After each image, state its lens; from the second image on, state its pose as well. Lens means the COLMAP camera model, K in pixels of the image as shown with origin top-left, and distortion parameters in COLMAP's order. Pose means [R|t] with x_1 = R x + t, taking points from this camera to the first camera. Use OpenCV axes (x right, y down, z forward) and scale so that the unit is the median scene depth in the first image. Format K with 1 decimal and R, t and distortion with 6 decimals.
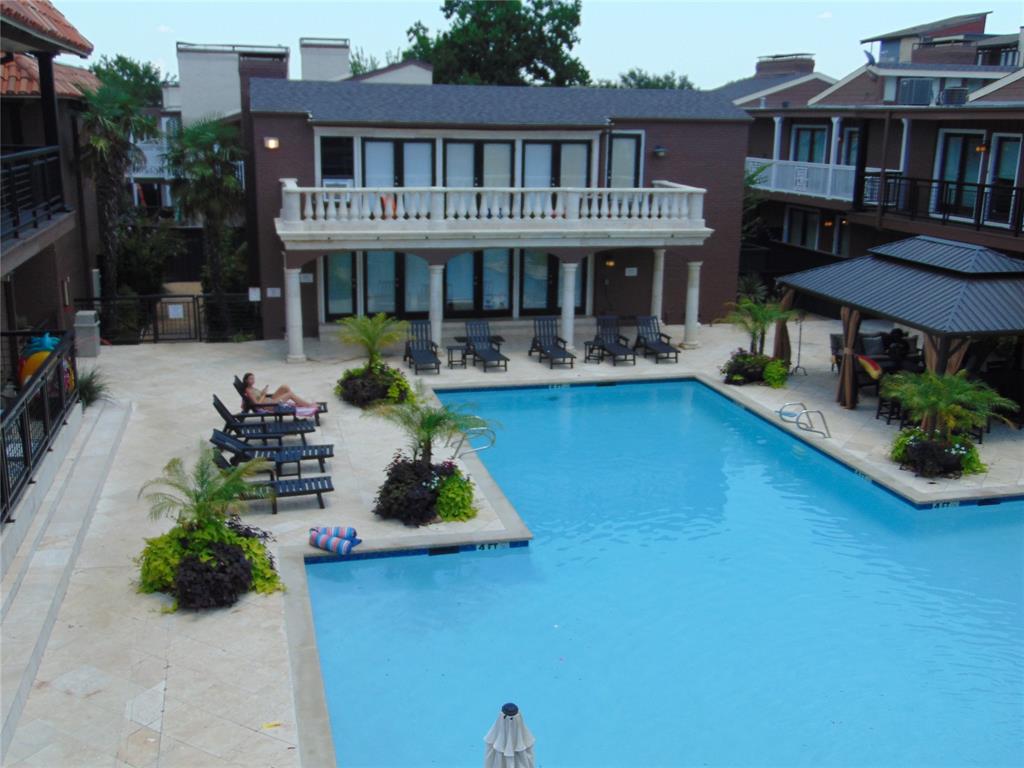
lens RADIAL K [[1040.3, 0, 512.5], [0, 1040.3, 386.2], [0, 0, 1]] dist [-0.010045, 0.000000]
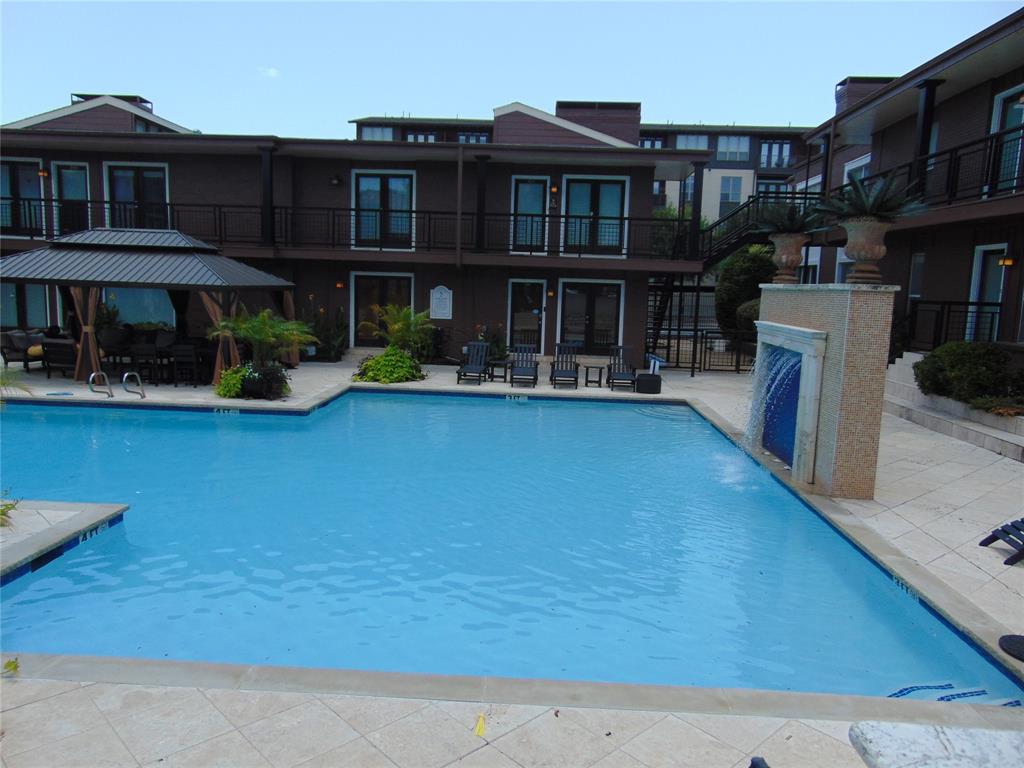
lens RADIAL K [[765.3, 0, 507.7], [0, 765.3, 384.9], [0, 0, 1]] dist [-0.011174, 0.053031]
pose [[0.290410, -0.130387, 0.947978, -0.246309], [0.211657, 0.974888, 0.069247, 0.048178], [-0.933201, 0.180536, 0.310714, 0.337049]]
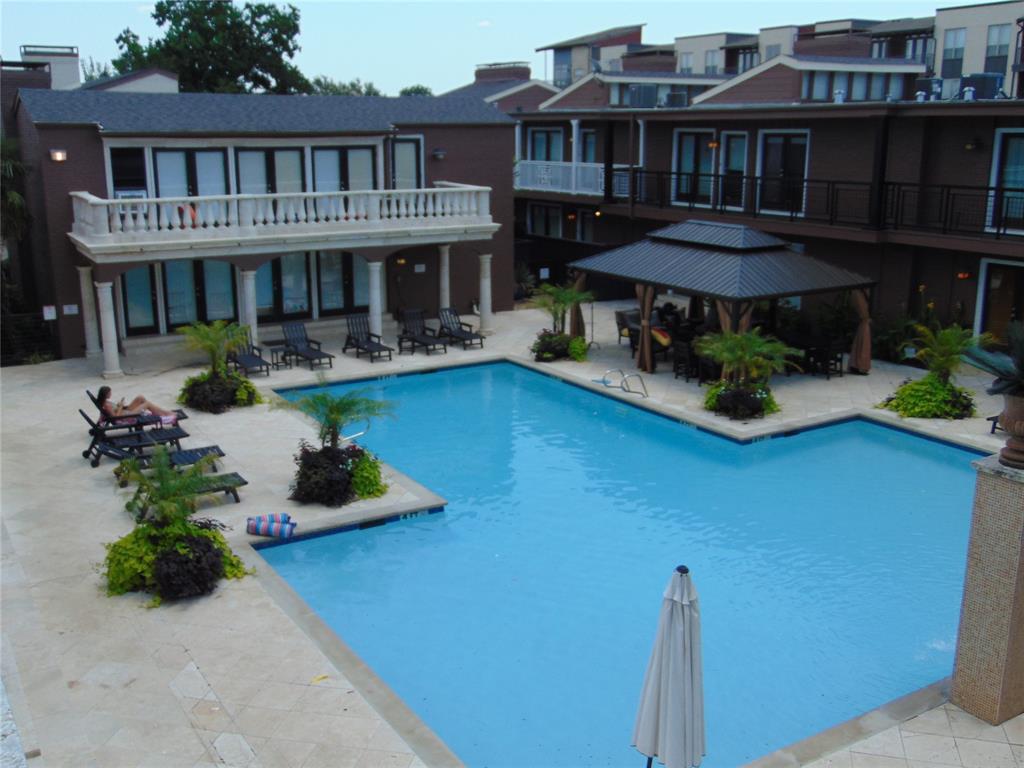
lens RADIAL K [[1040.3, 0, 514.6], [0, 1040.3, 382.2], [0, 0, 1]] dist [-0.010045, 0.000000]
pose [[0.952630, -0.088364, 0.291011, -0.133878], [0.091148, 0.995829, 0.004000, 0.012032], [-0.290151, 0.022714, 0.956711, -0.047210]]
